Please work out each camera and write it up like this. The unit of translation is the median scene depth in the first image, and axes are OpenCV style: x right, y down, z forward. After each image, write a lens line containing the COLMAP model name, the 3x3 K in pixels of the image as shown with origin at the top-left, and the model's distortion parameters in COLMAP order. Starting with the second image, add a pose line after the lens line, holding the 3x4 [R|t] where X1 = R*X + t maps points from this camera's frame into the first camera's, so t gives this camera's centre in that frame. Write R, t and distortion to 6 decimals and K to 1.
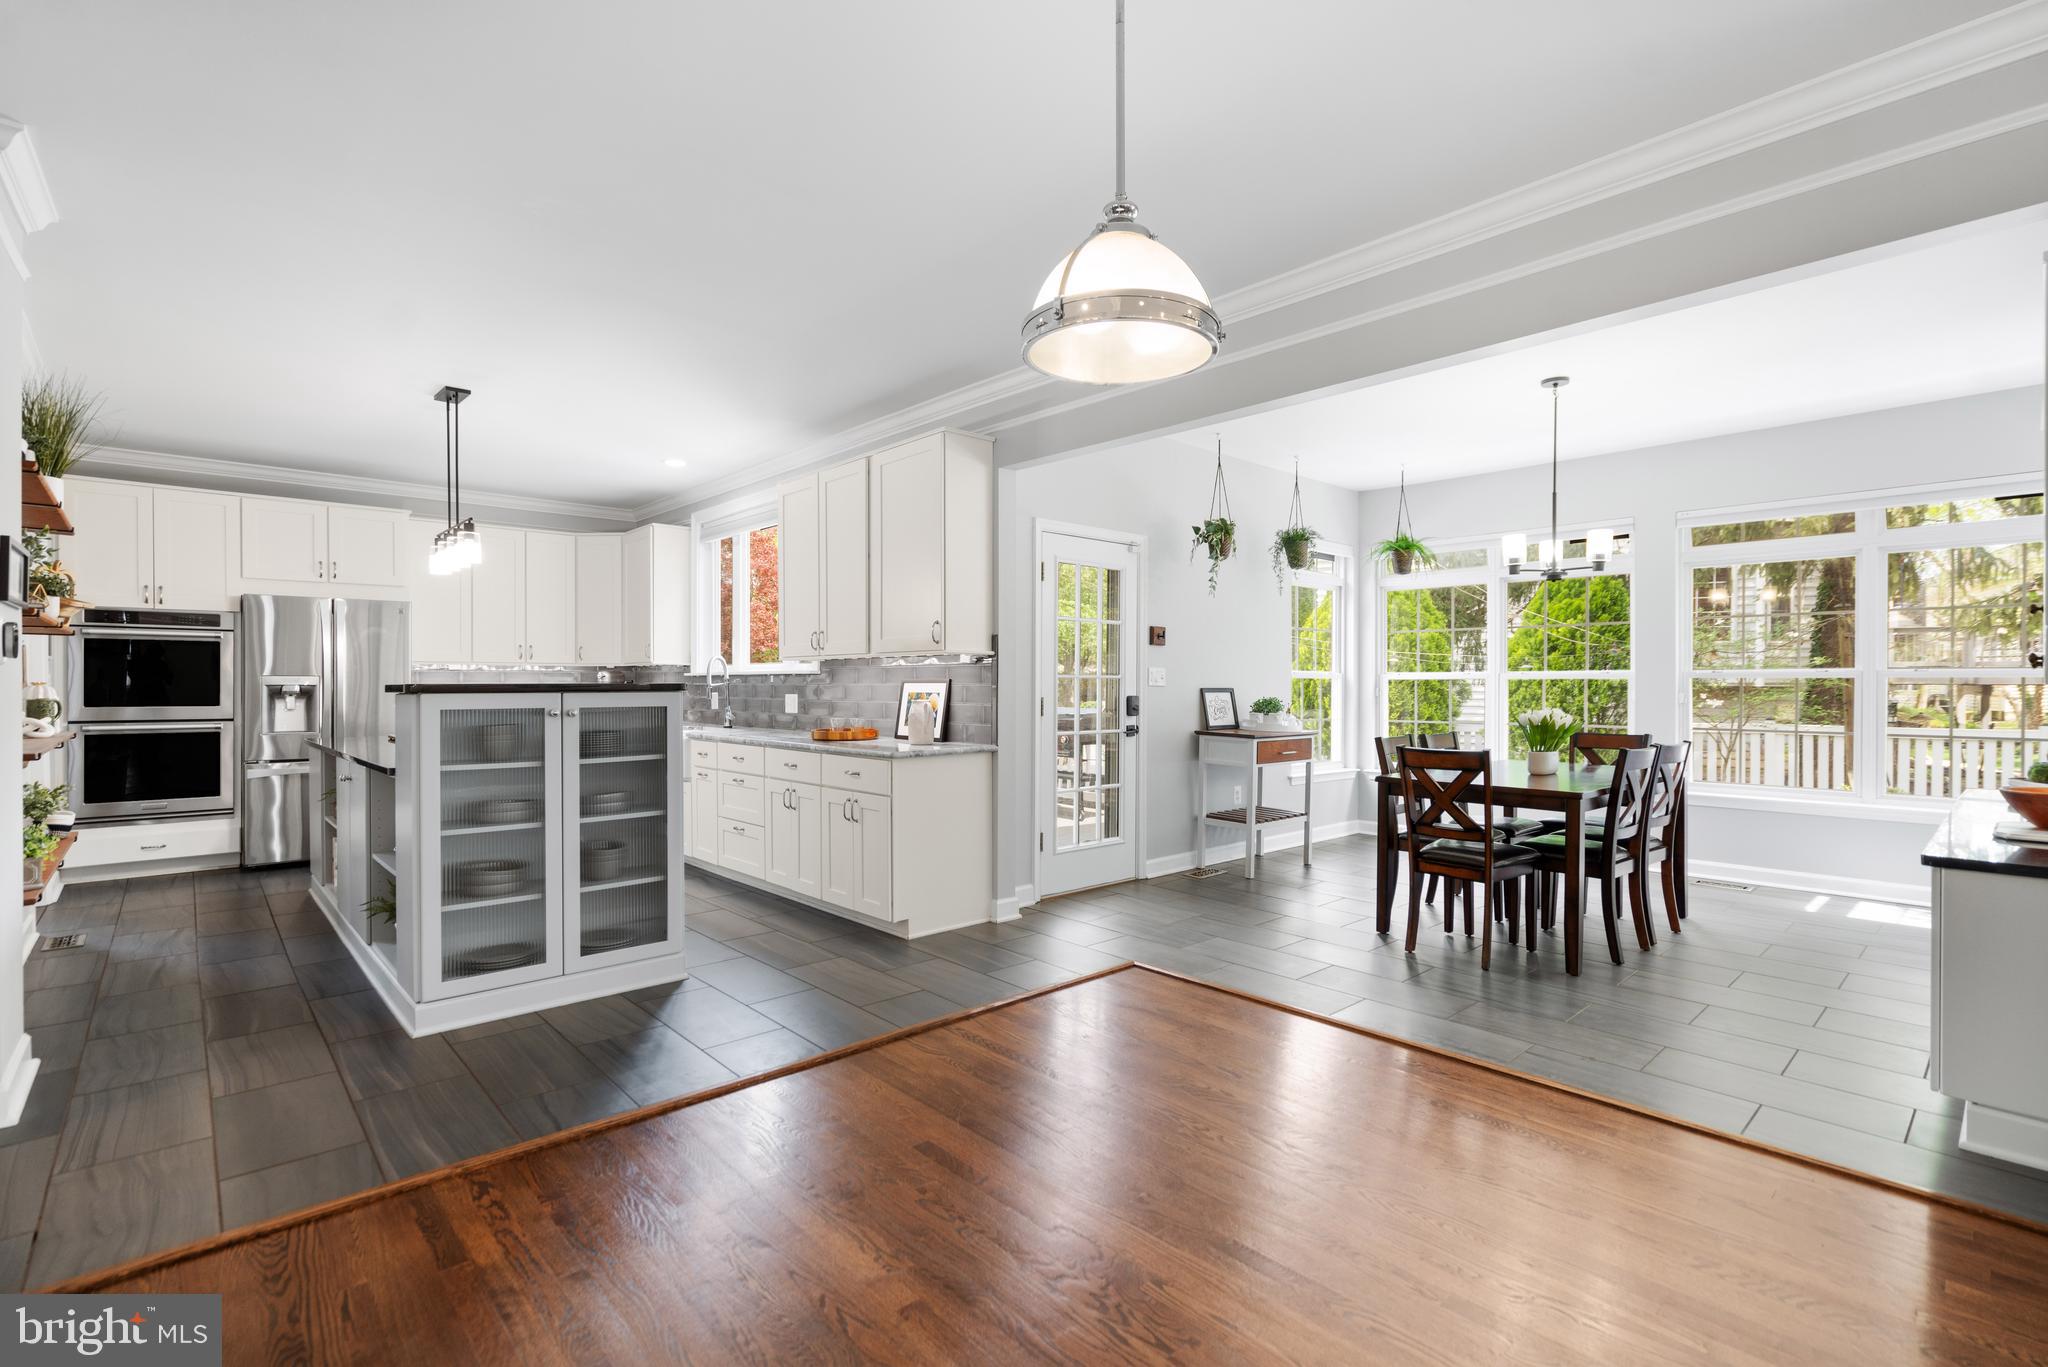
lens RADIAL K [[935.1, 0, 1023.2], [0, 935.1, 684.7], [0, 0, 1]] dist [-0.005497, 0.001664]
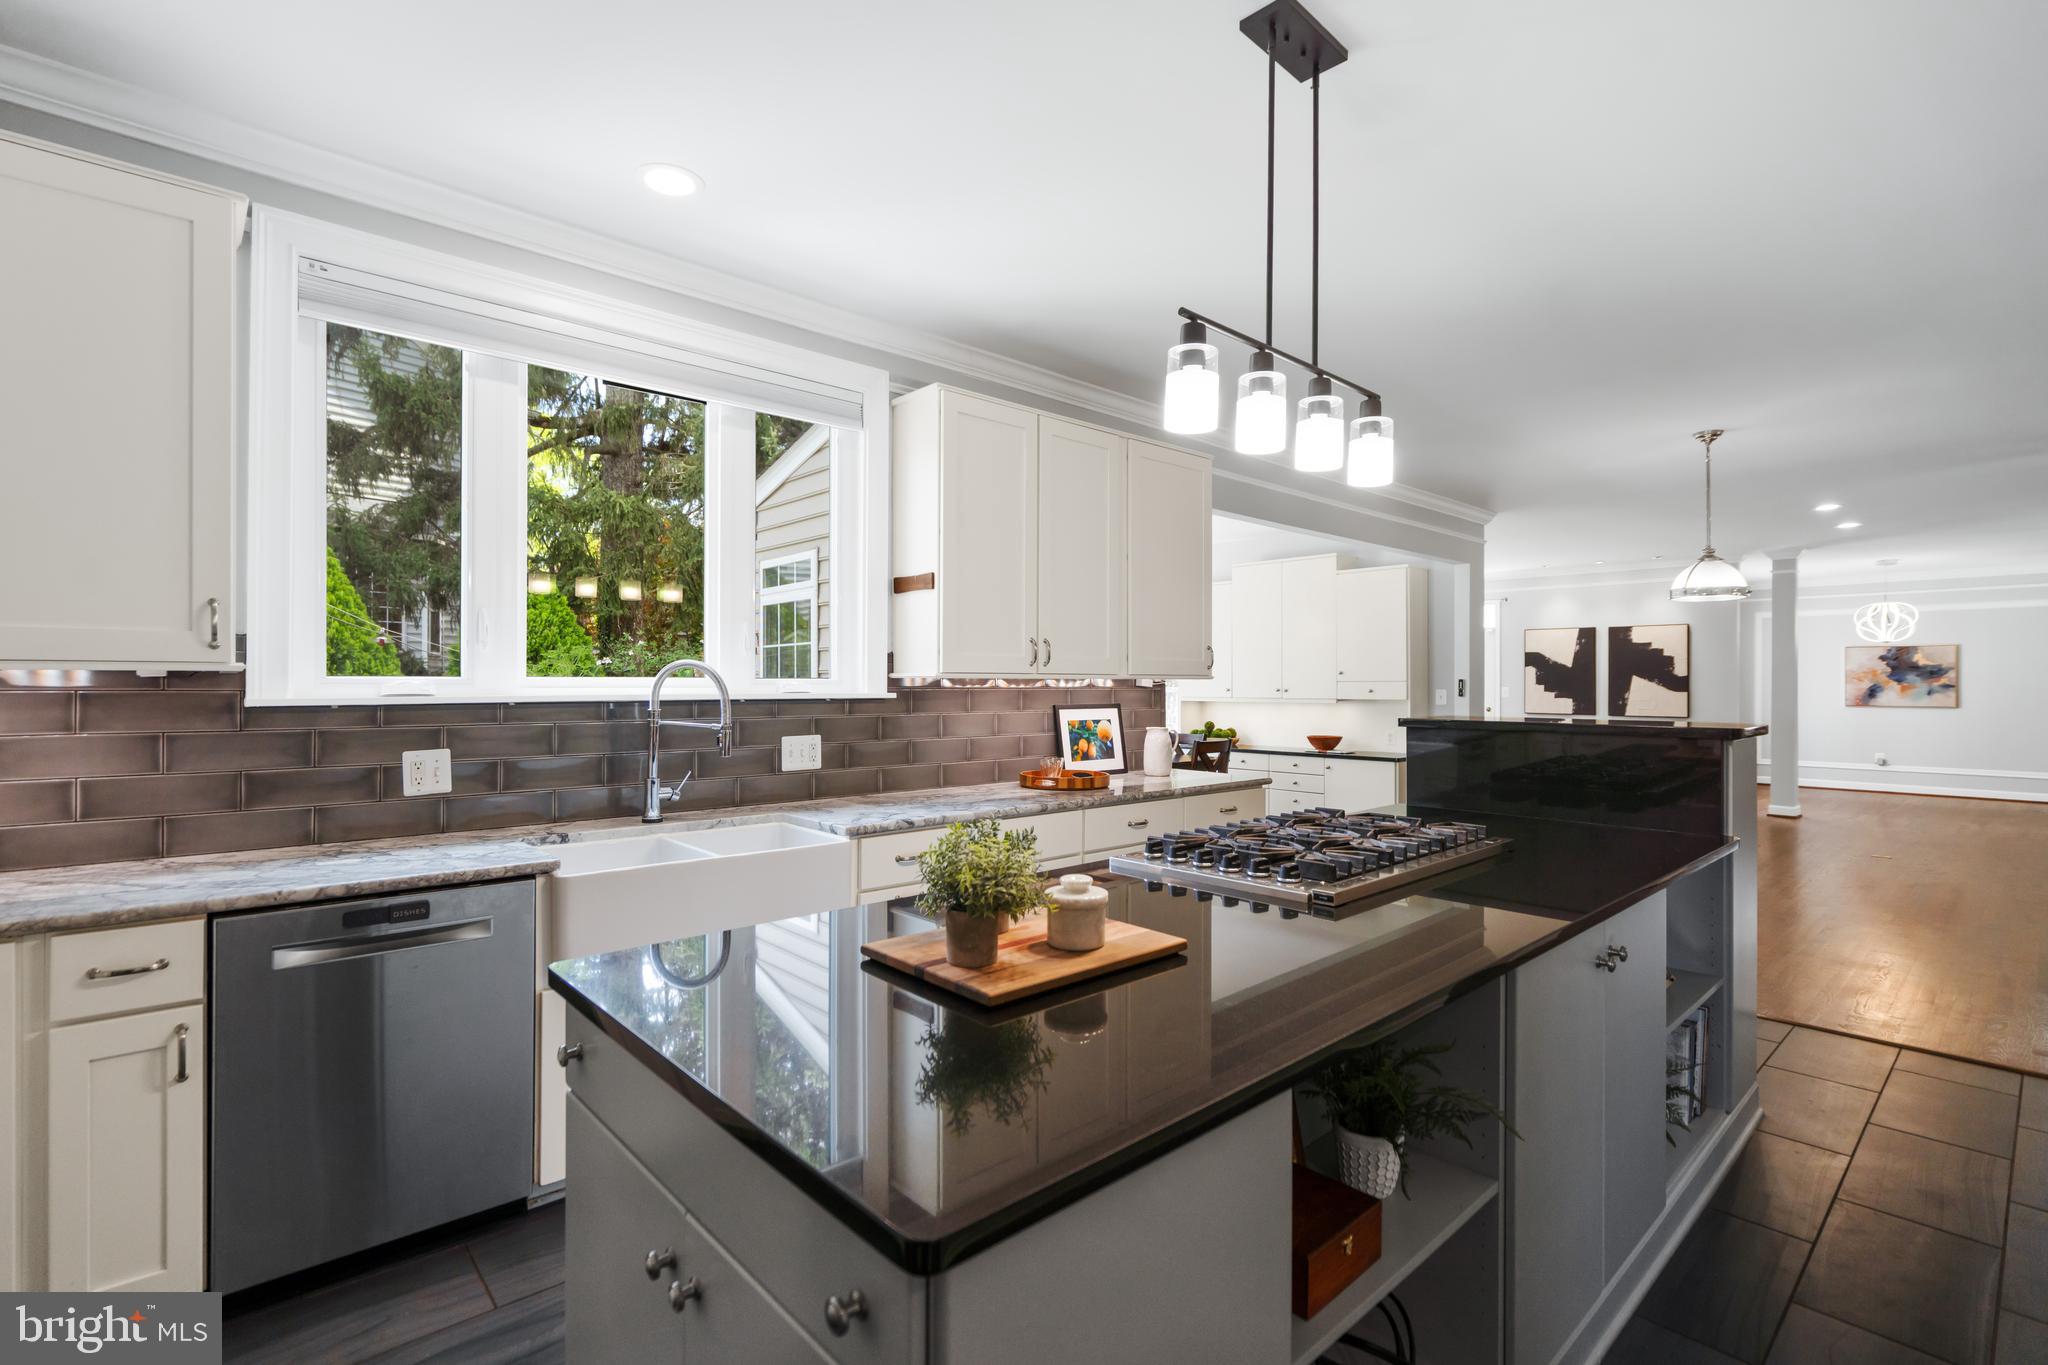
lens RADIAL K [[935.1, 0, 1018.1], [0, 935.1, 695.3], [0, 0, 1]] dist [-0.005497, 0.001664]
pose [[0.008280, 0.002332, 0.999963, -0.861084], [0.012547, 0.999918, -0.002436, -0.012017], [-0.999887, 0.012566, 0.008250, 0.952382]]
